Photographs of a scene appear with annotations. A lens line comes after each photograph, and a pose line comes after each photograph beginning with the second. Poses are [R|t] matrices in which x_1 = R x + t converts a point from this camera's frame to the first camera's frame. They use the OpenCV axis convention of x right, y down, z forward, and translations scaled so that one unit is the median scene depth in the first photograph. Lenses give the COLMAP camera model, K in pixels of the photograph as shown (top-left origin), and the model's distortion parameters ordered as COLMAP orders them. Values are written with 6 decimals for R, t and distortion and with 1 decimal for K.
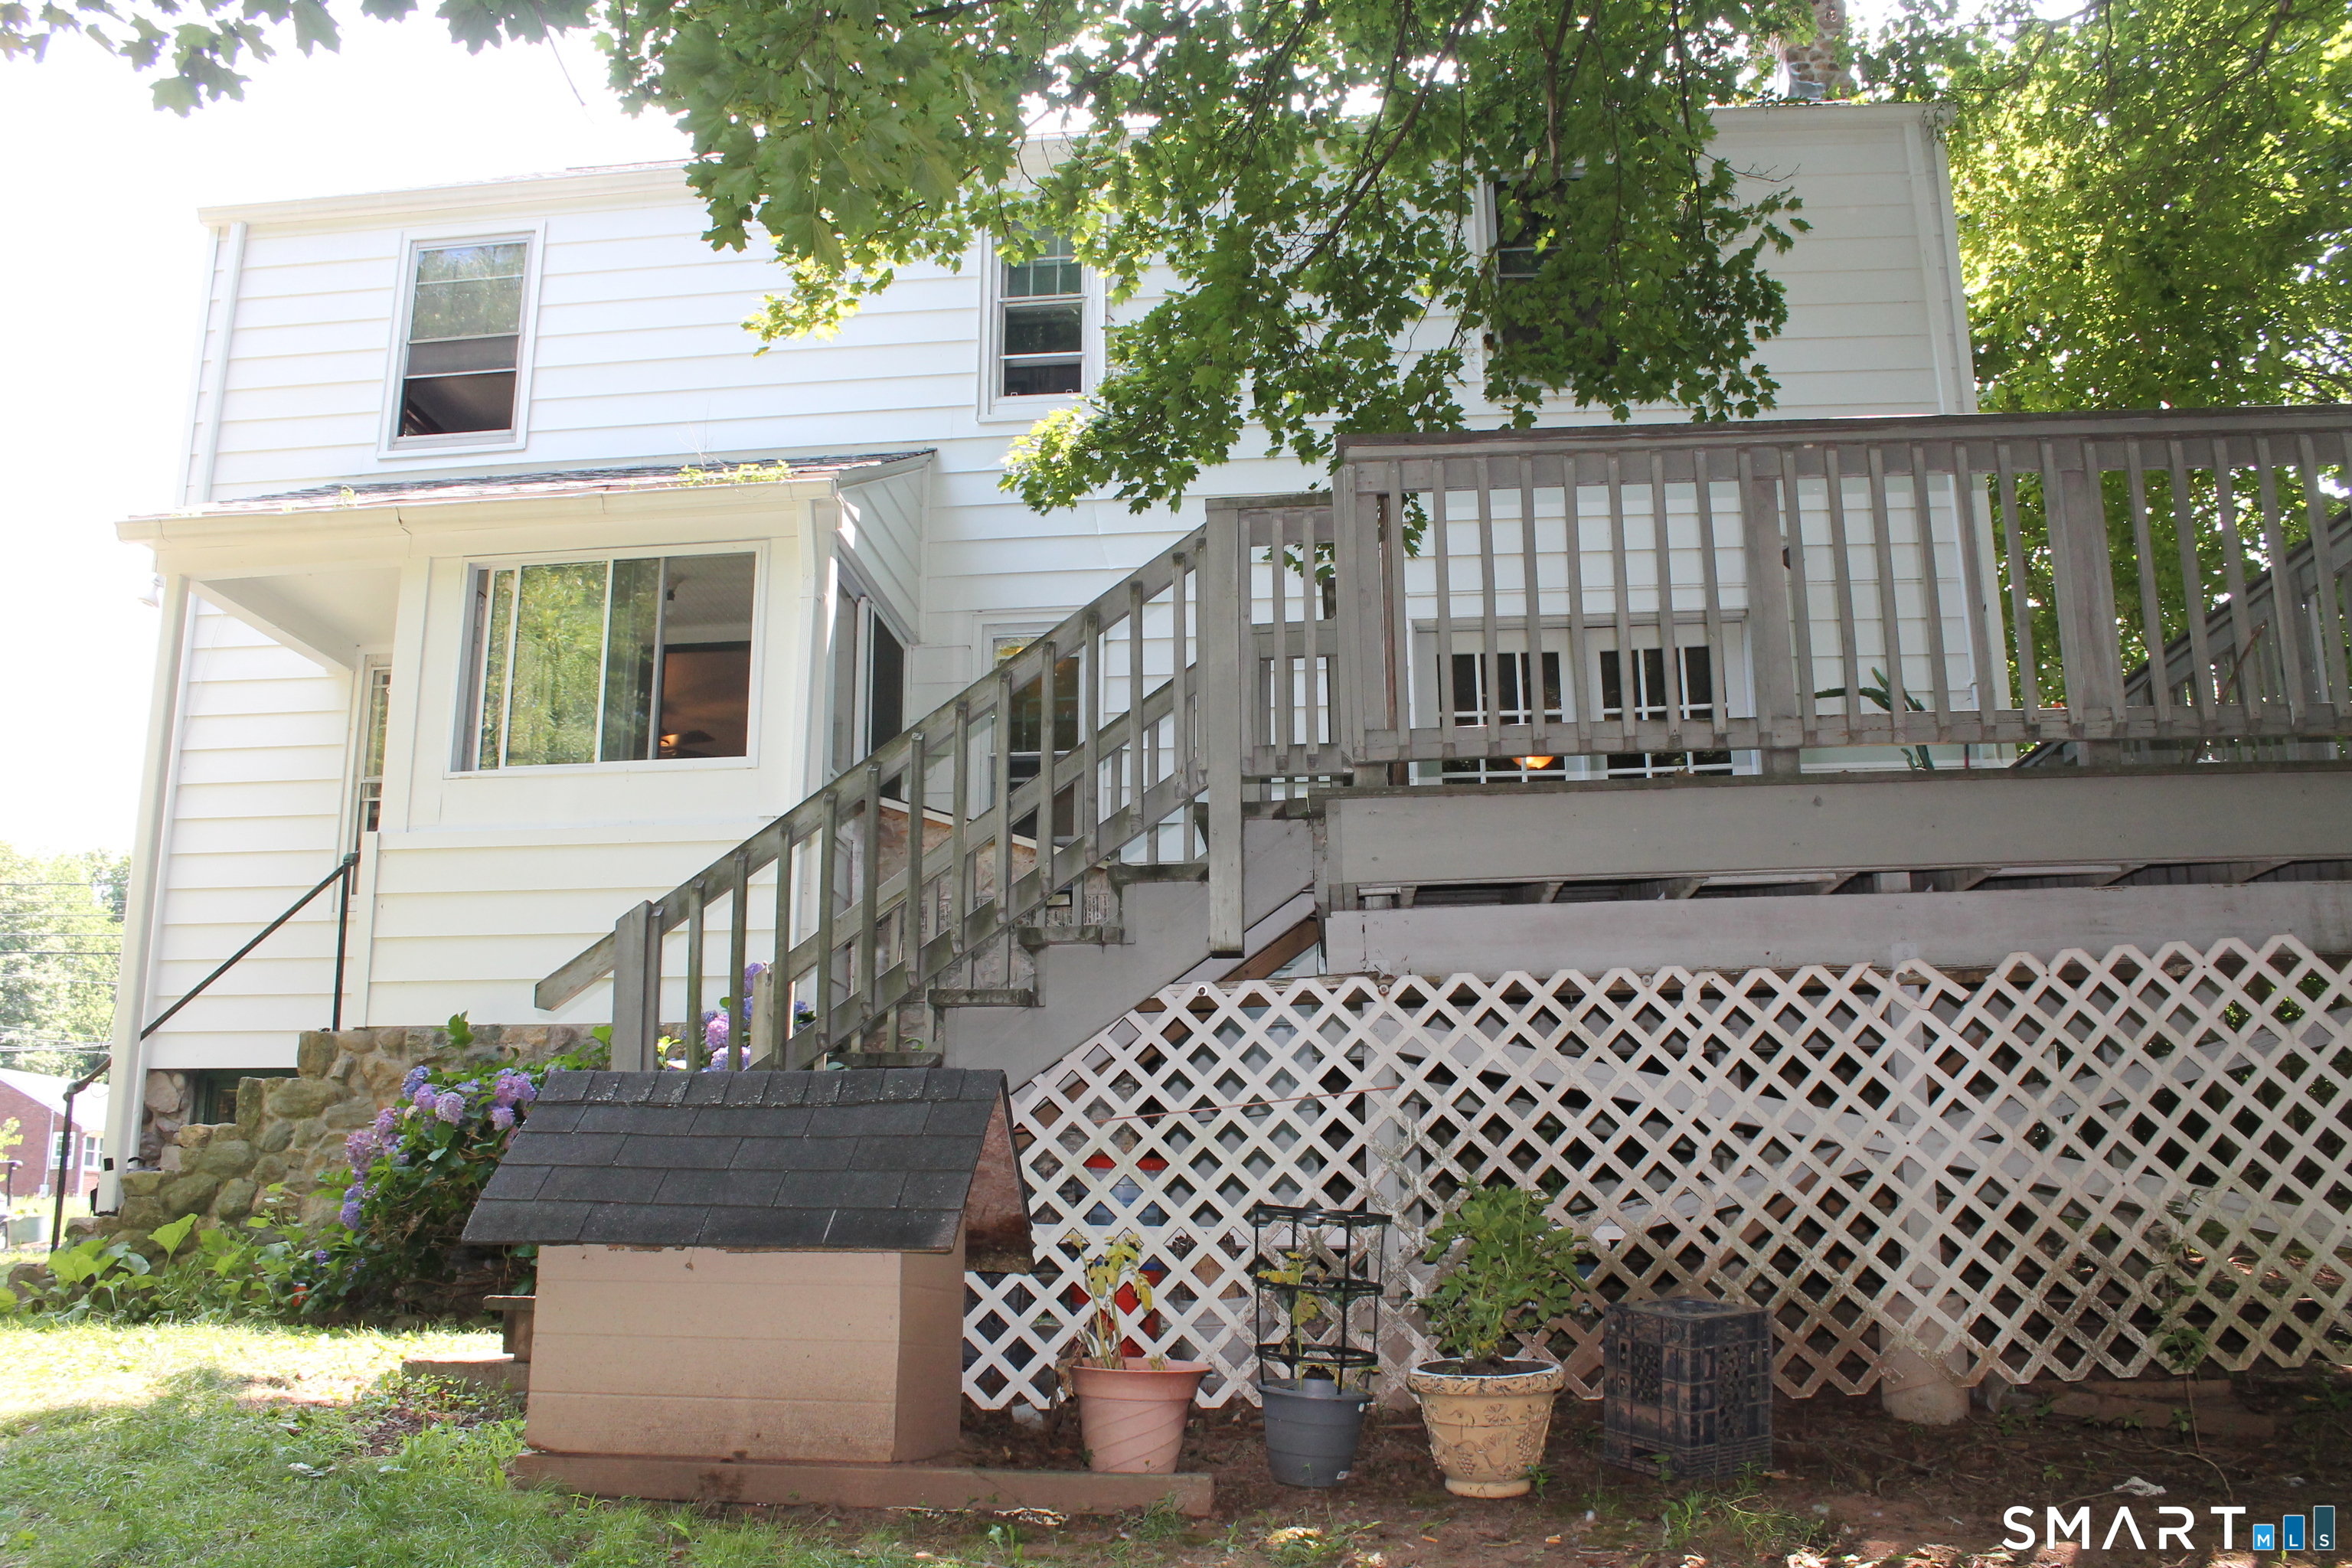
lens RADIAL K [[1990.6, 0, 1176.0], [0, 1990.6, 784.0], [0, 0, 1]] dist [-0.085254, -0.004598]
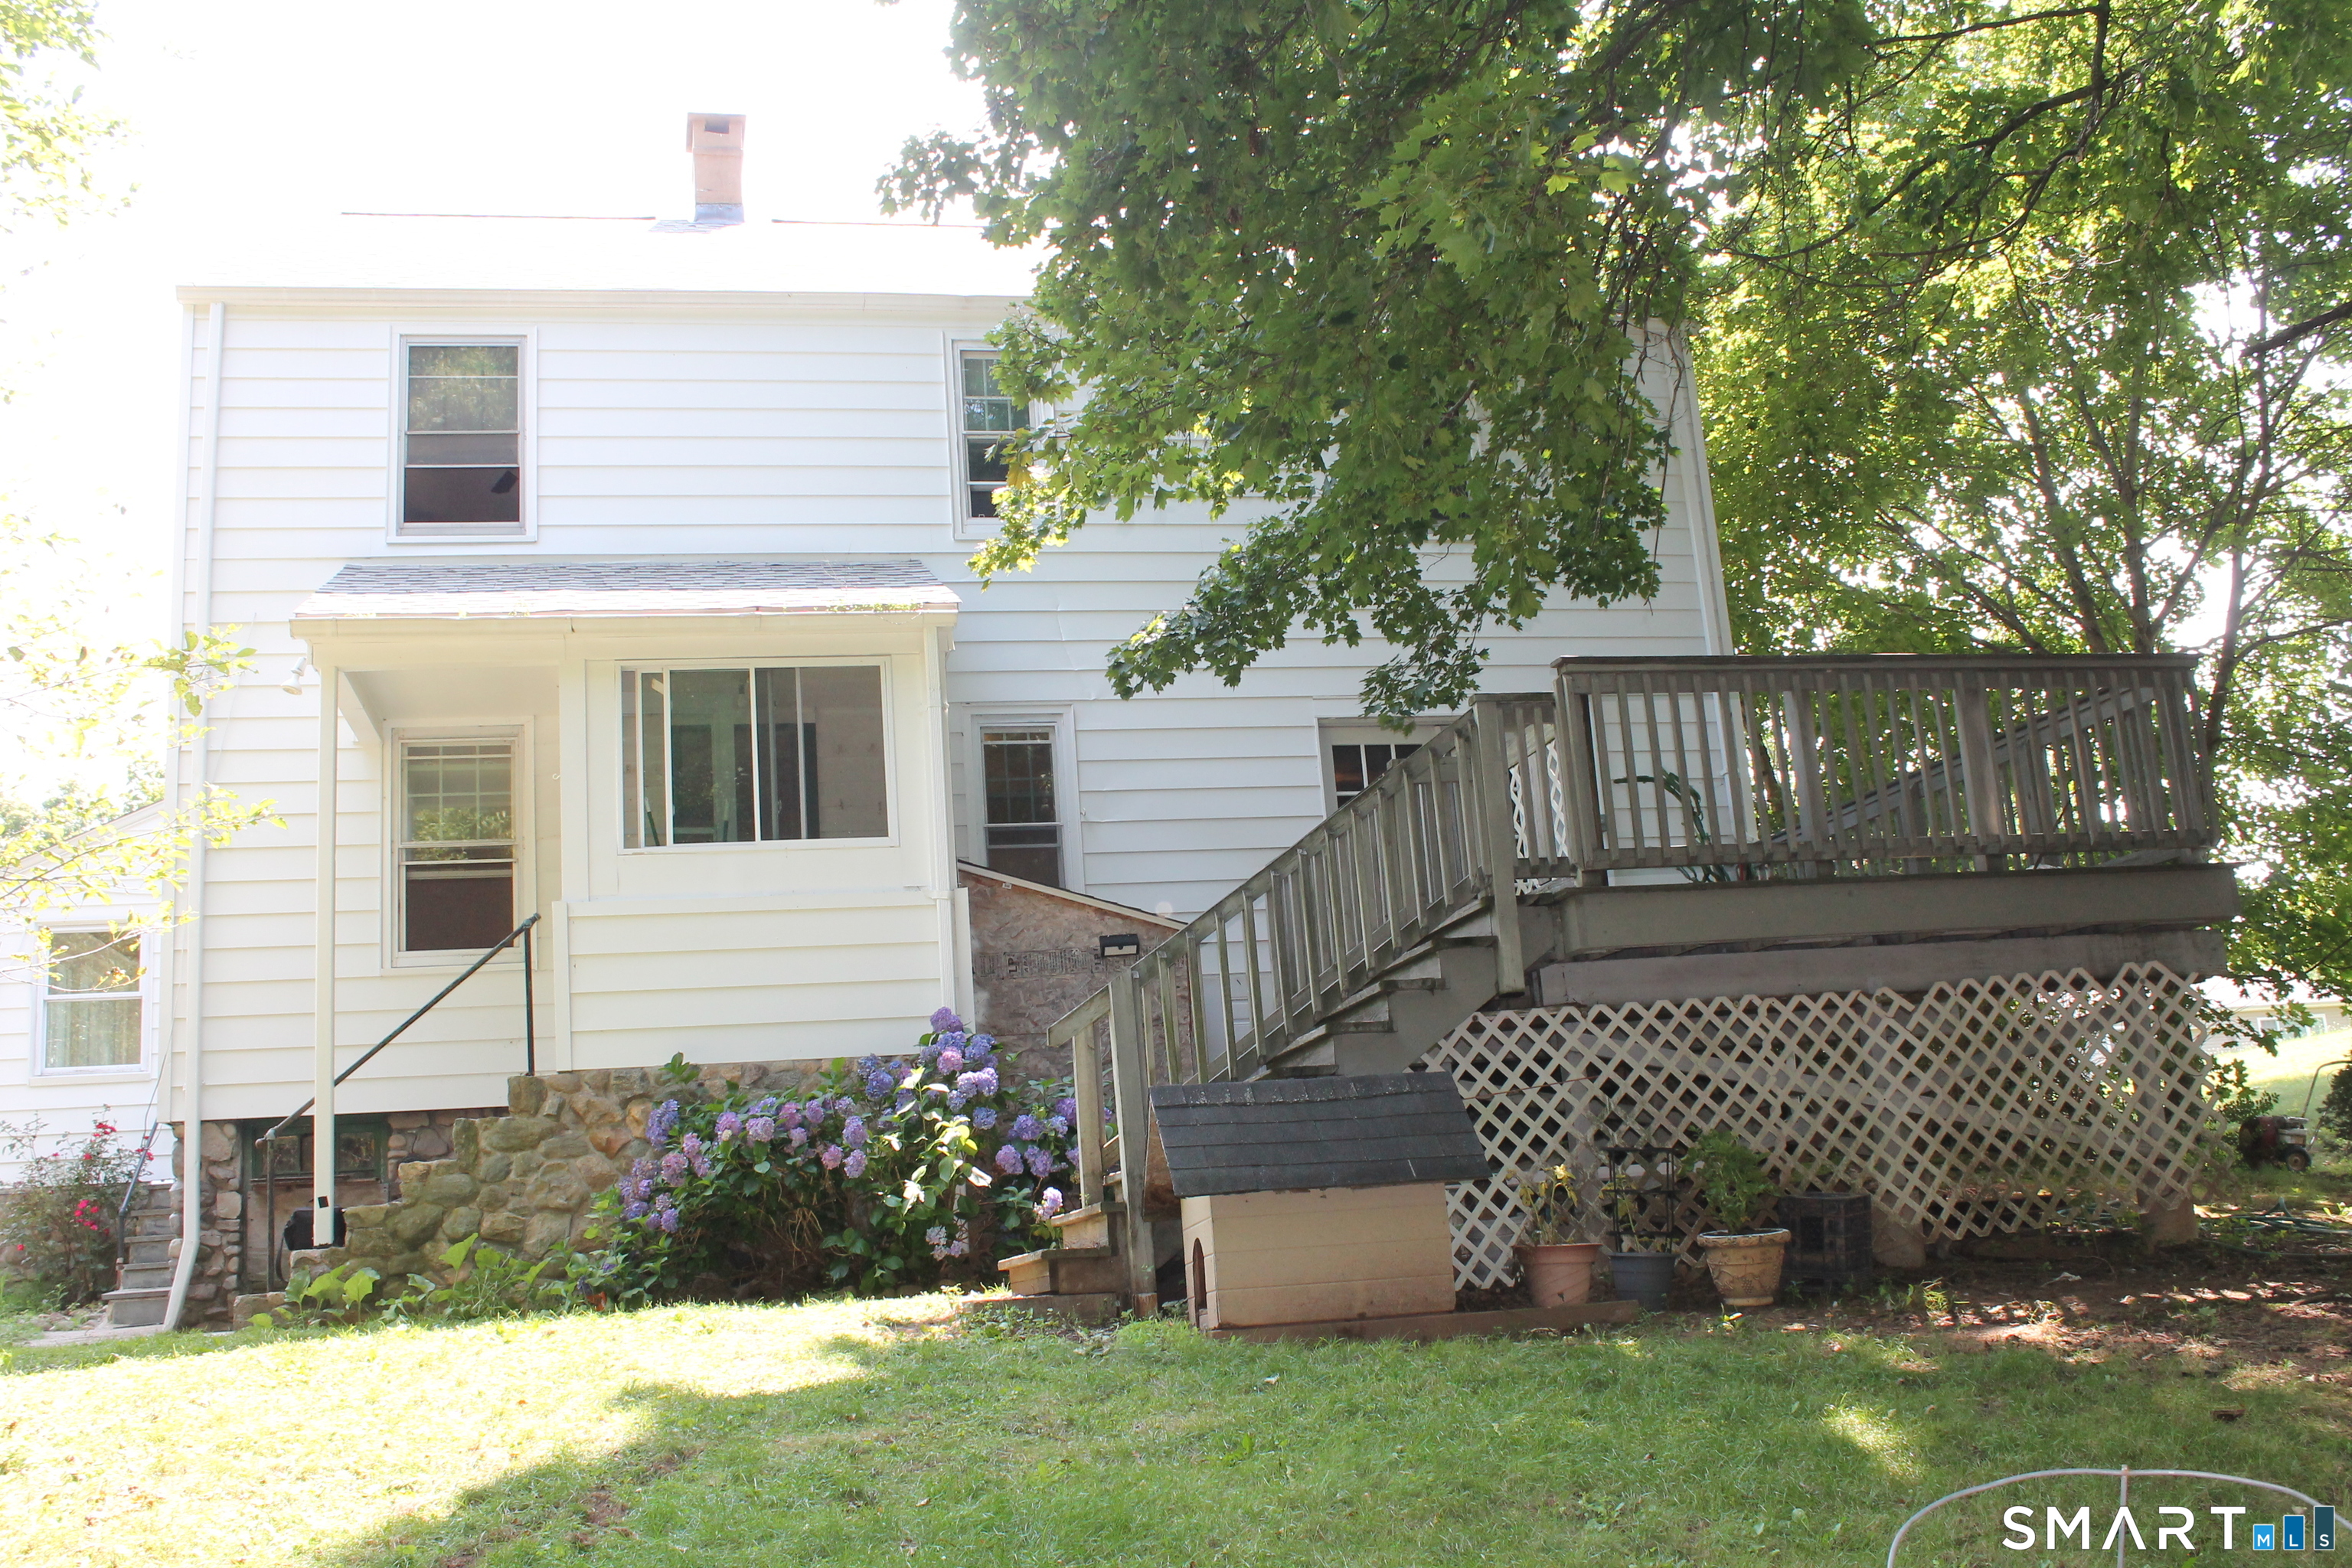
lens RADIAL K [[2188.8, 0, 1176.0], [0, 2188.8, 784.0], [0, 0, 1]] dist [-0.102337, 0.007279]
pose [[0.947841, 0.008947, 0.318617, -0.748500], [-0.008135, 0.999959, -0.003880, -0.066905], [-0.318639, 0.001086, 0.947876, -0.509051]]
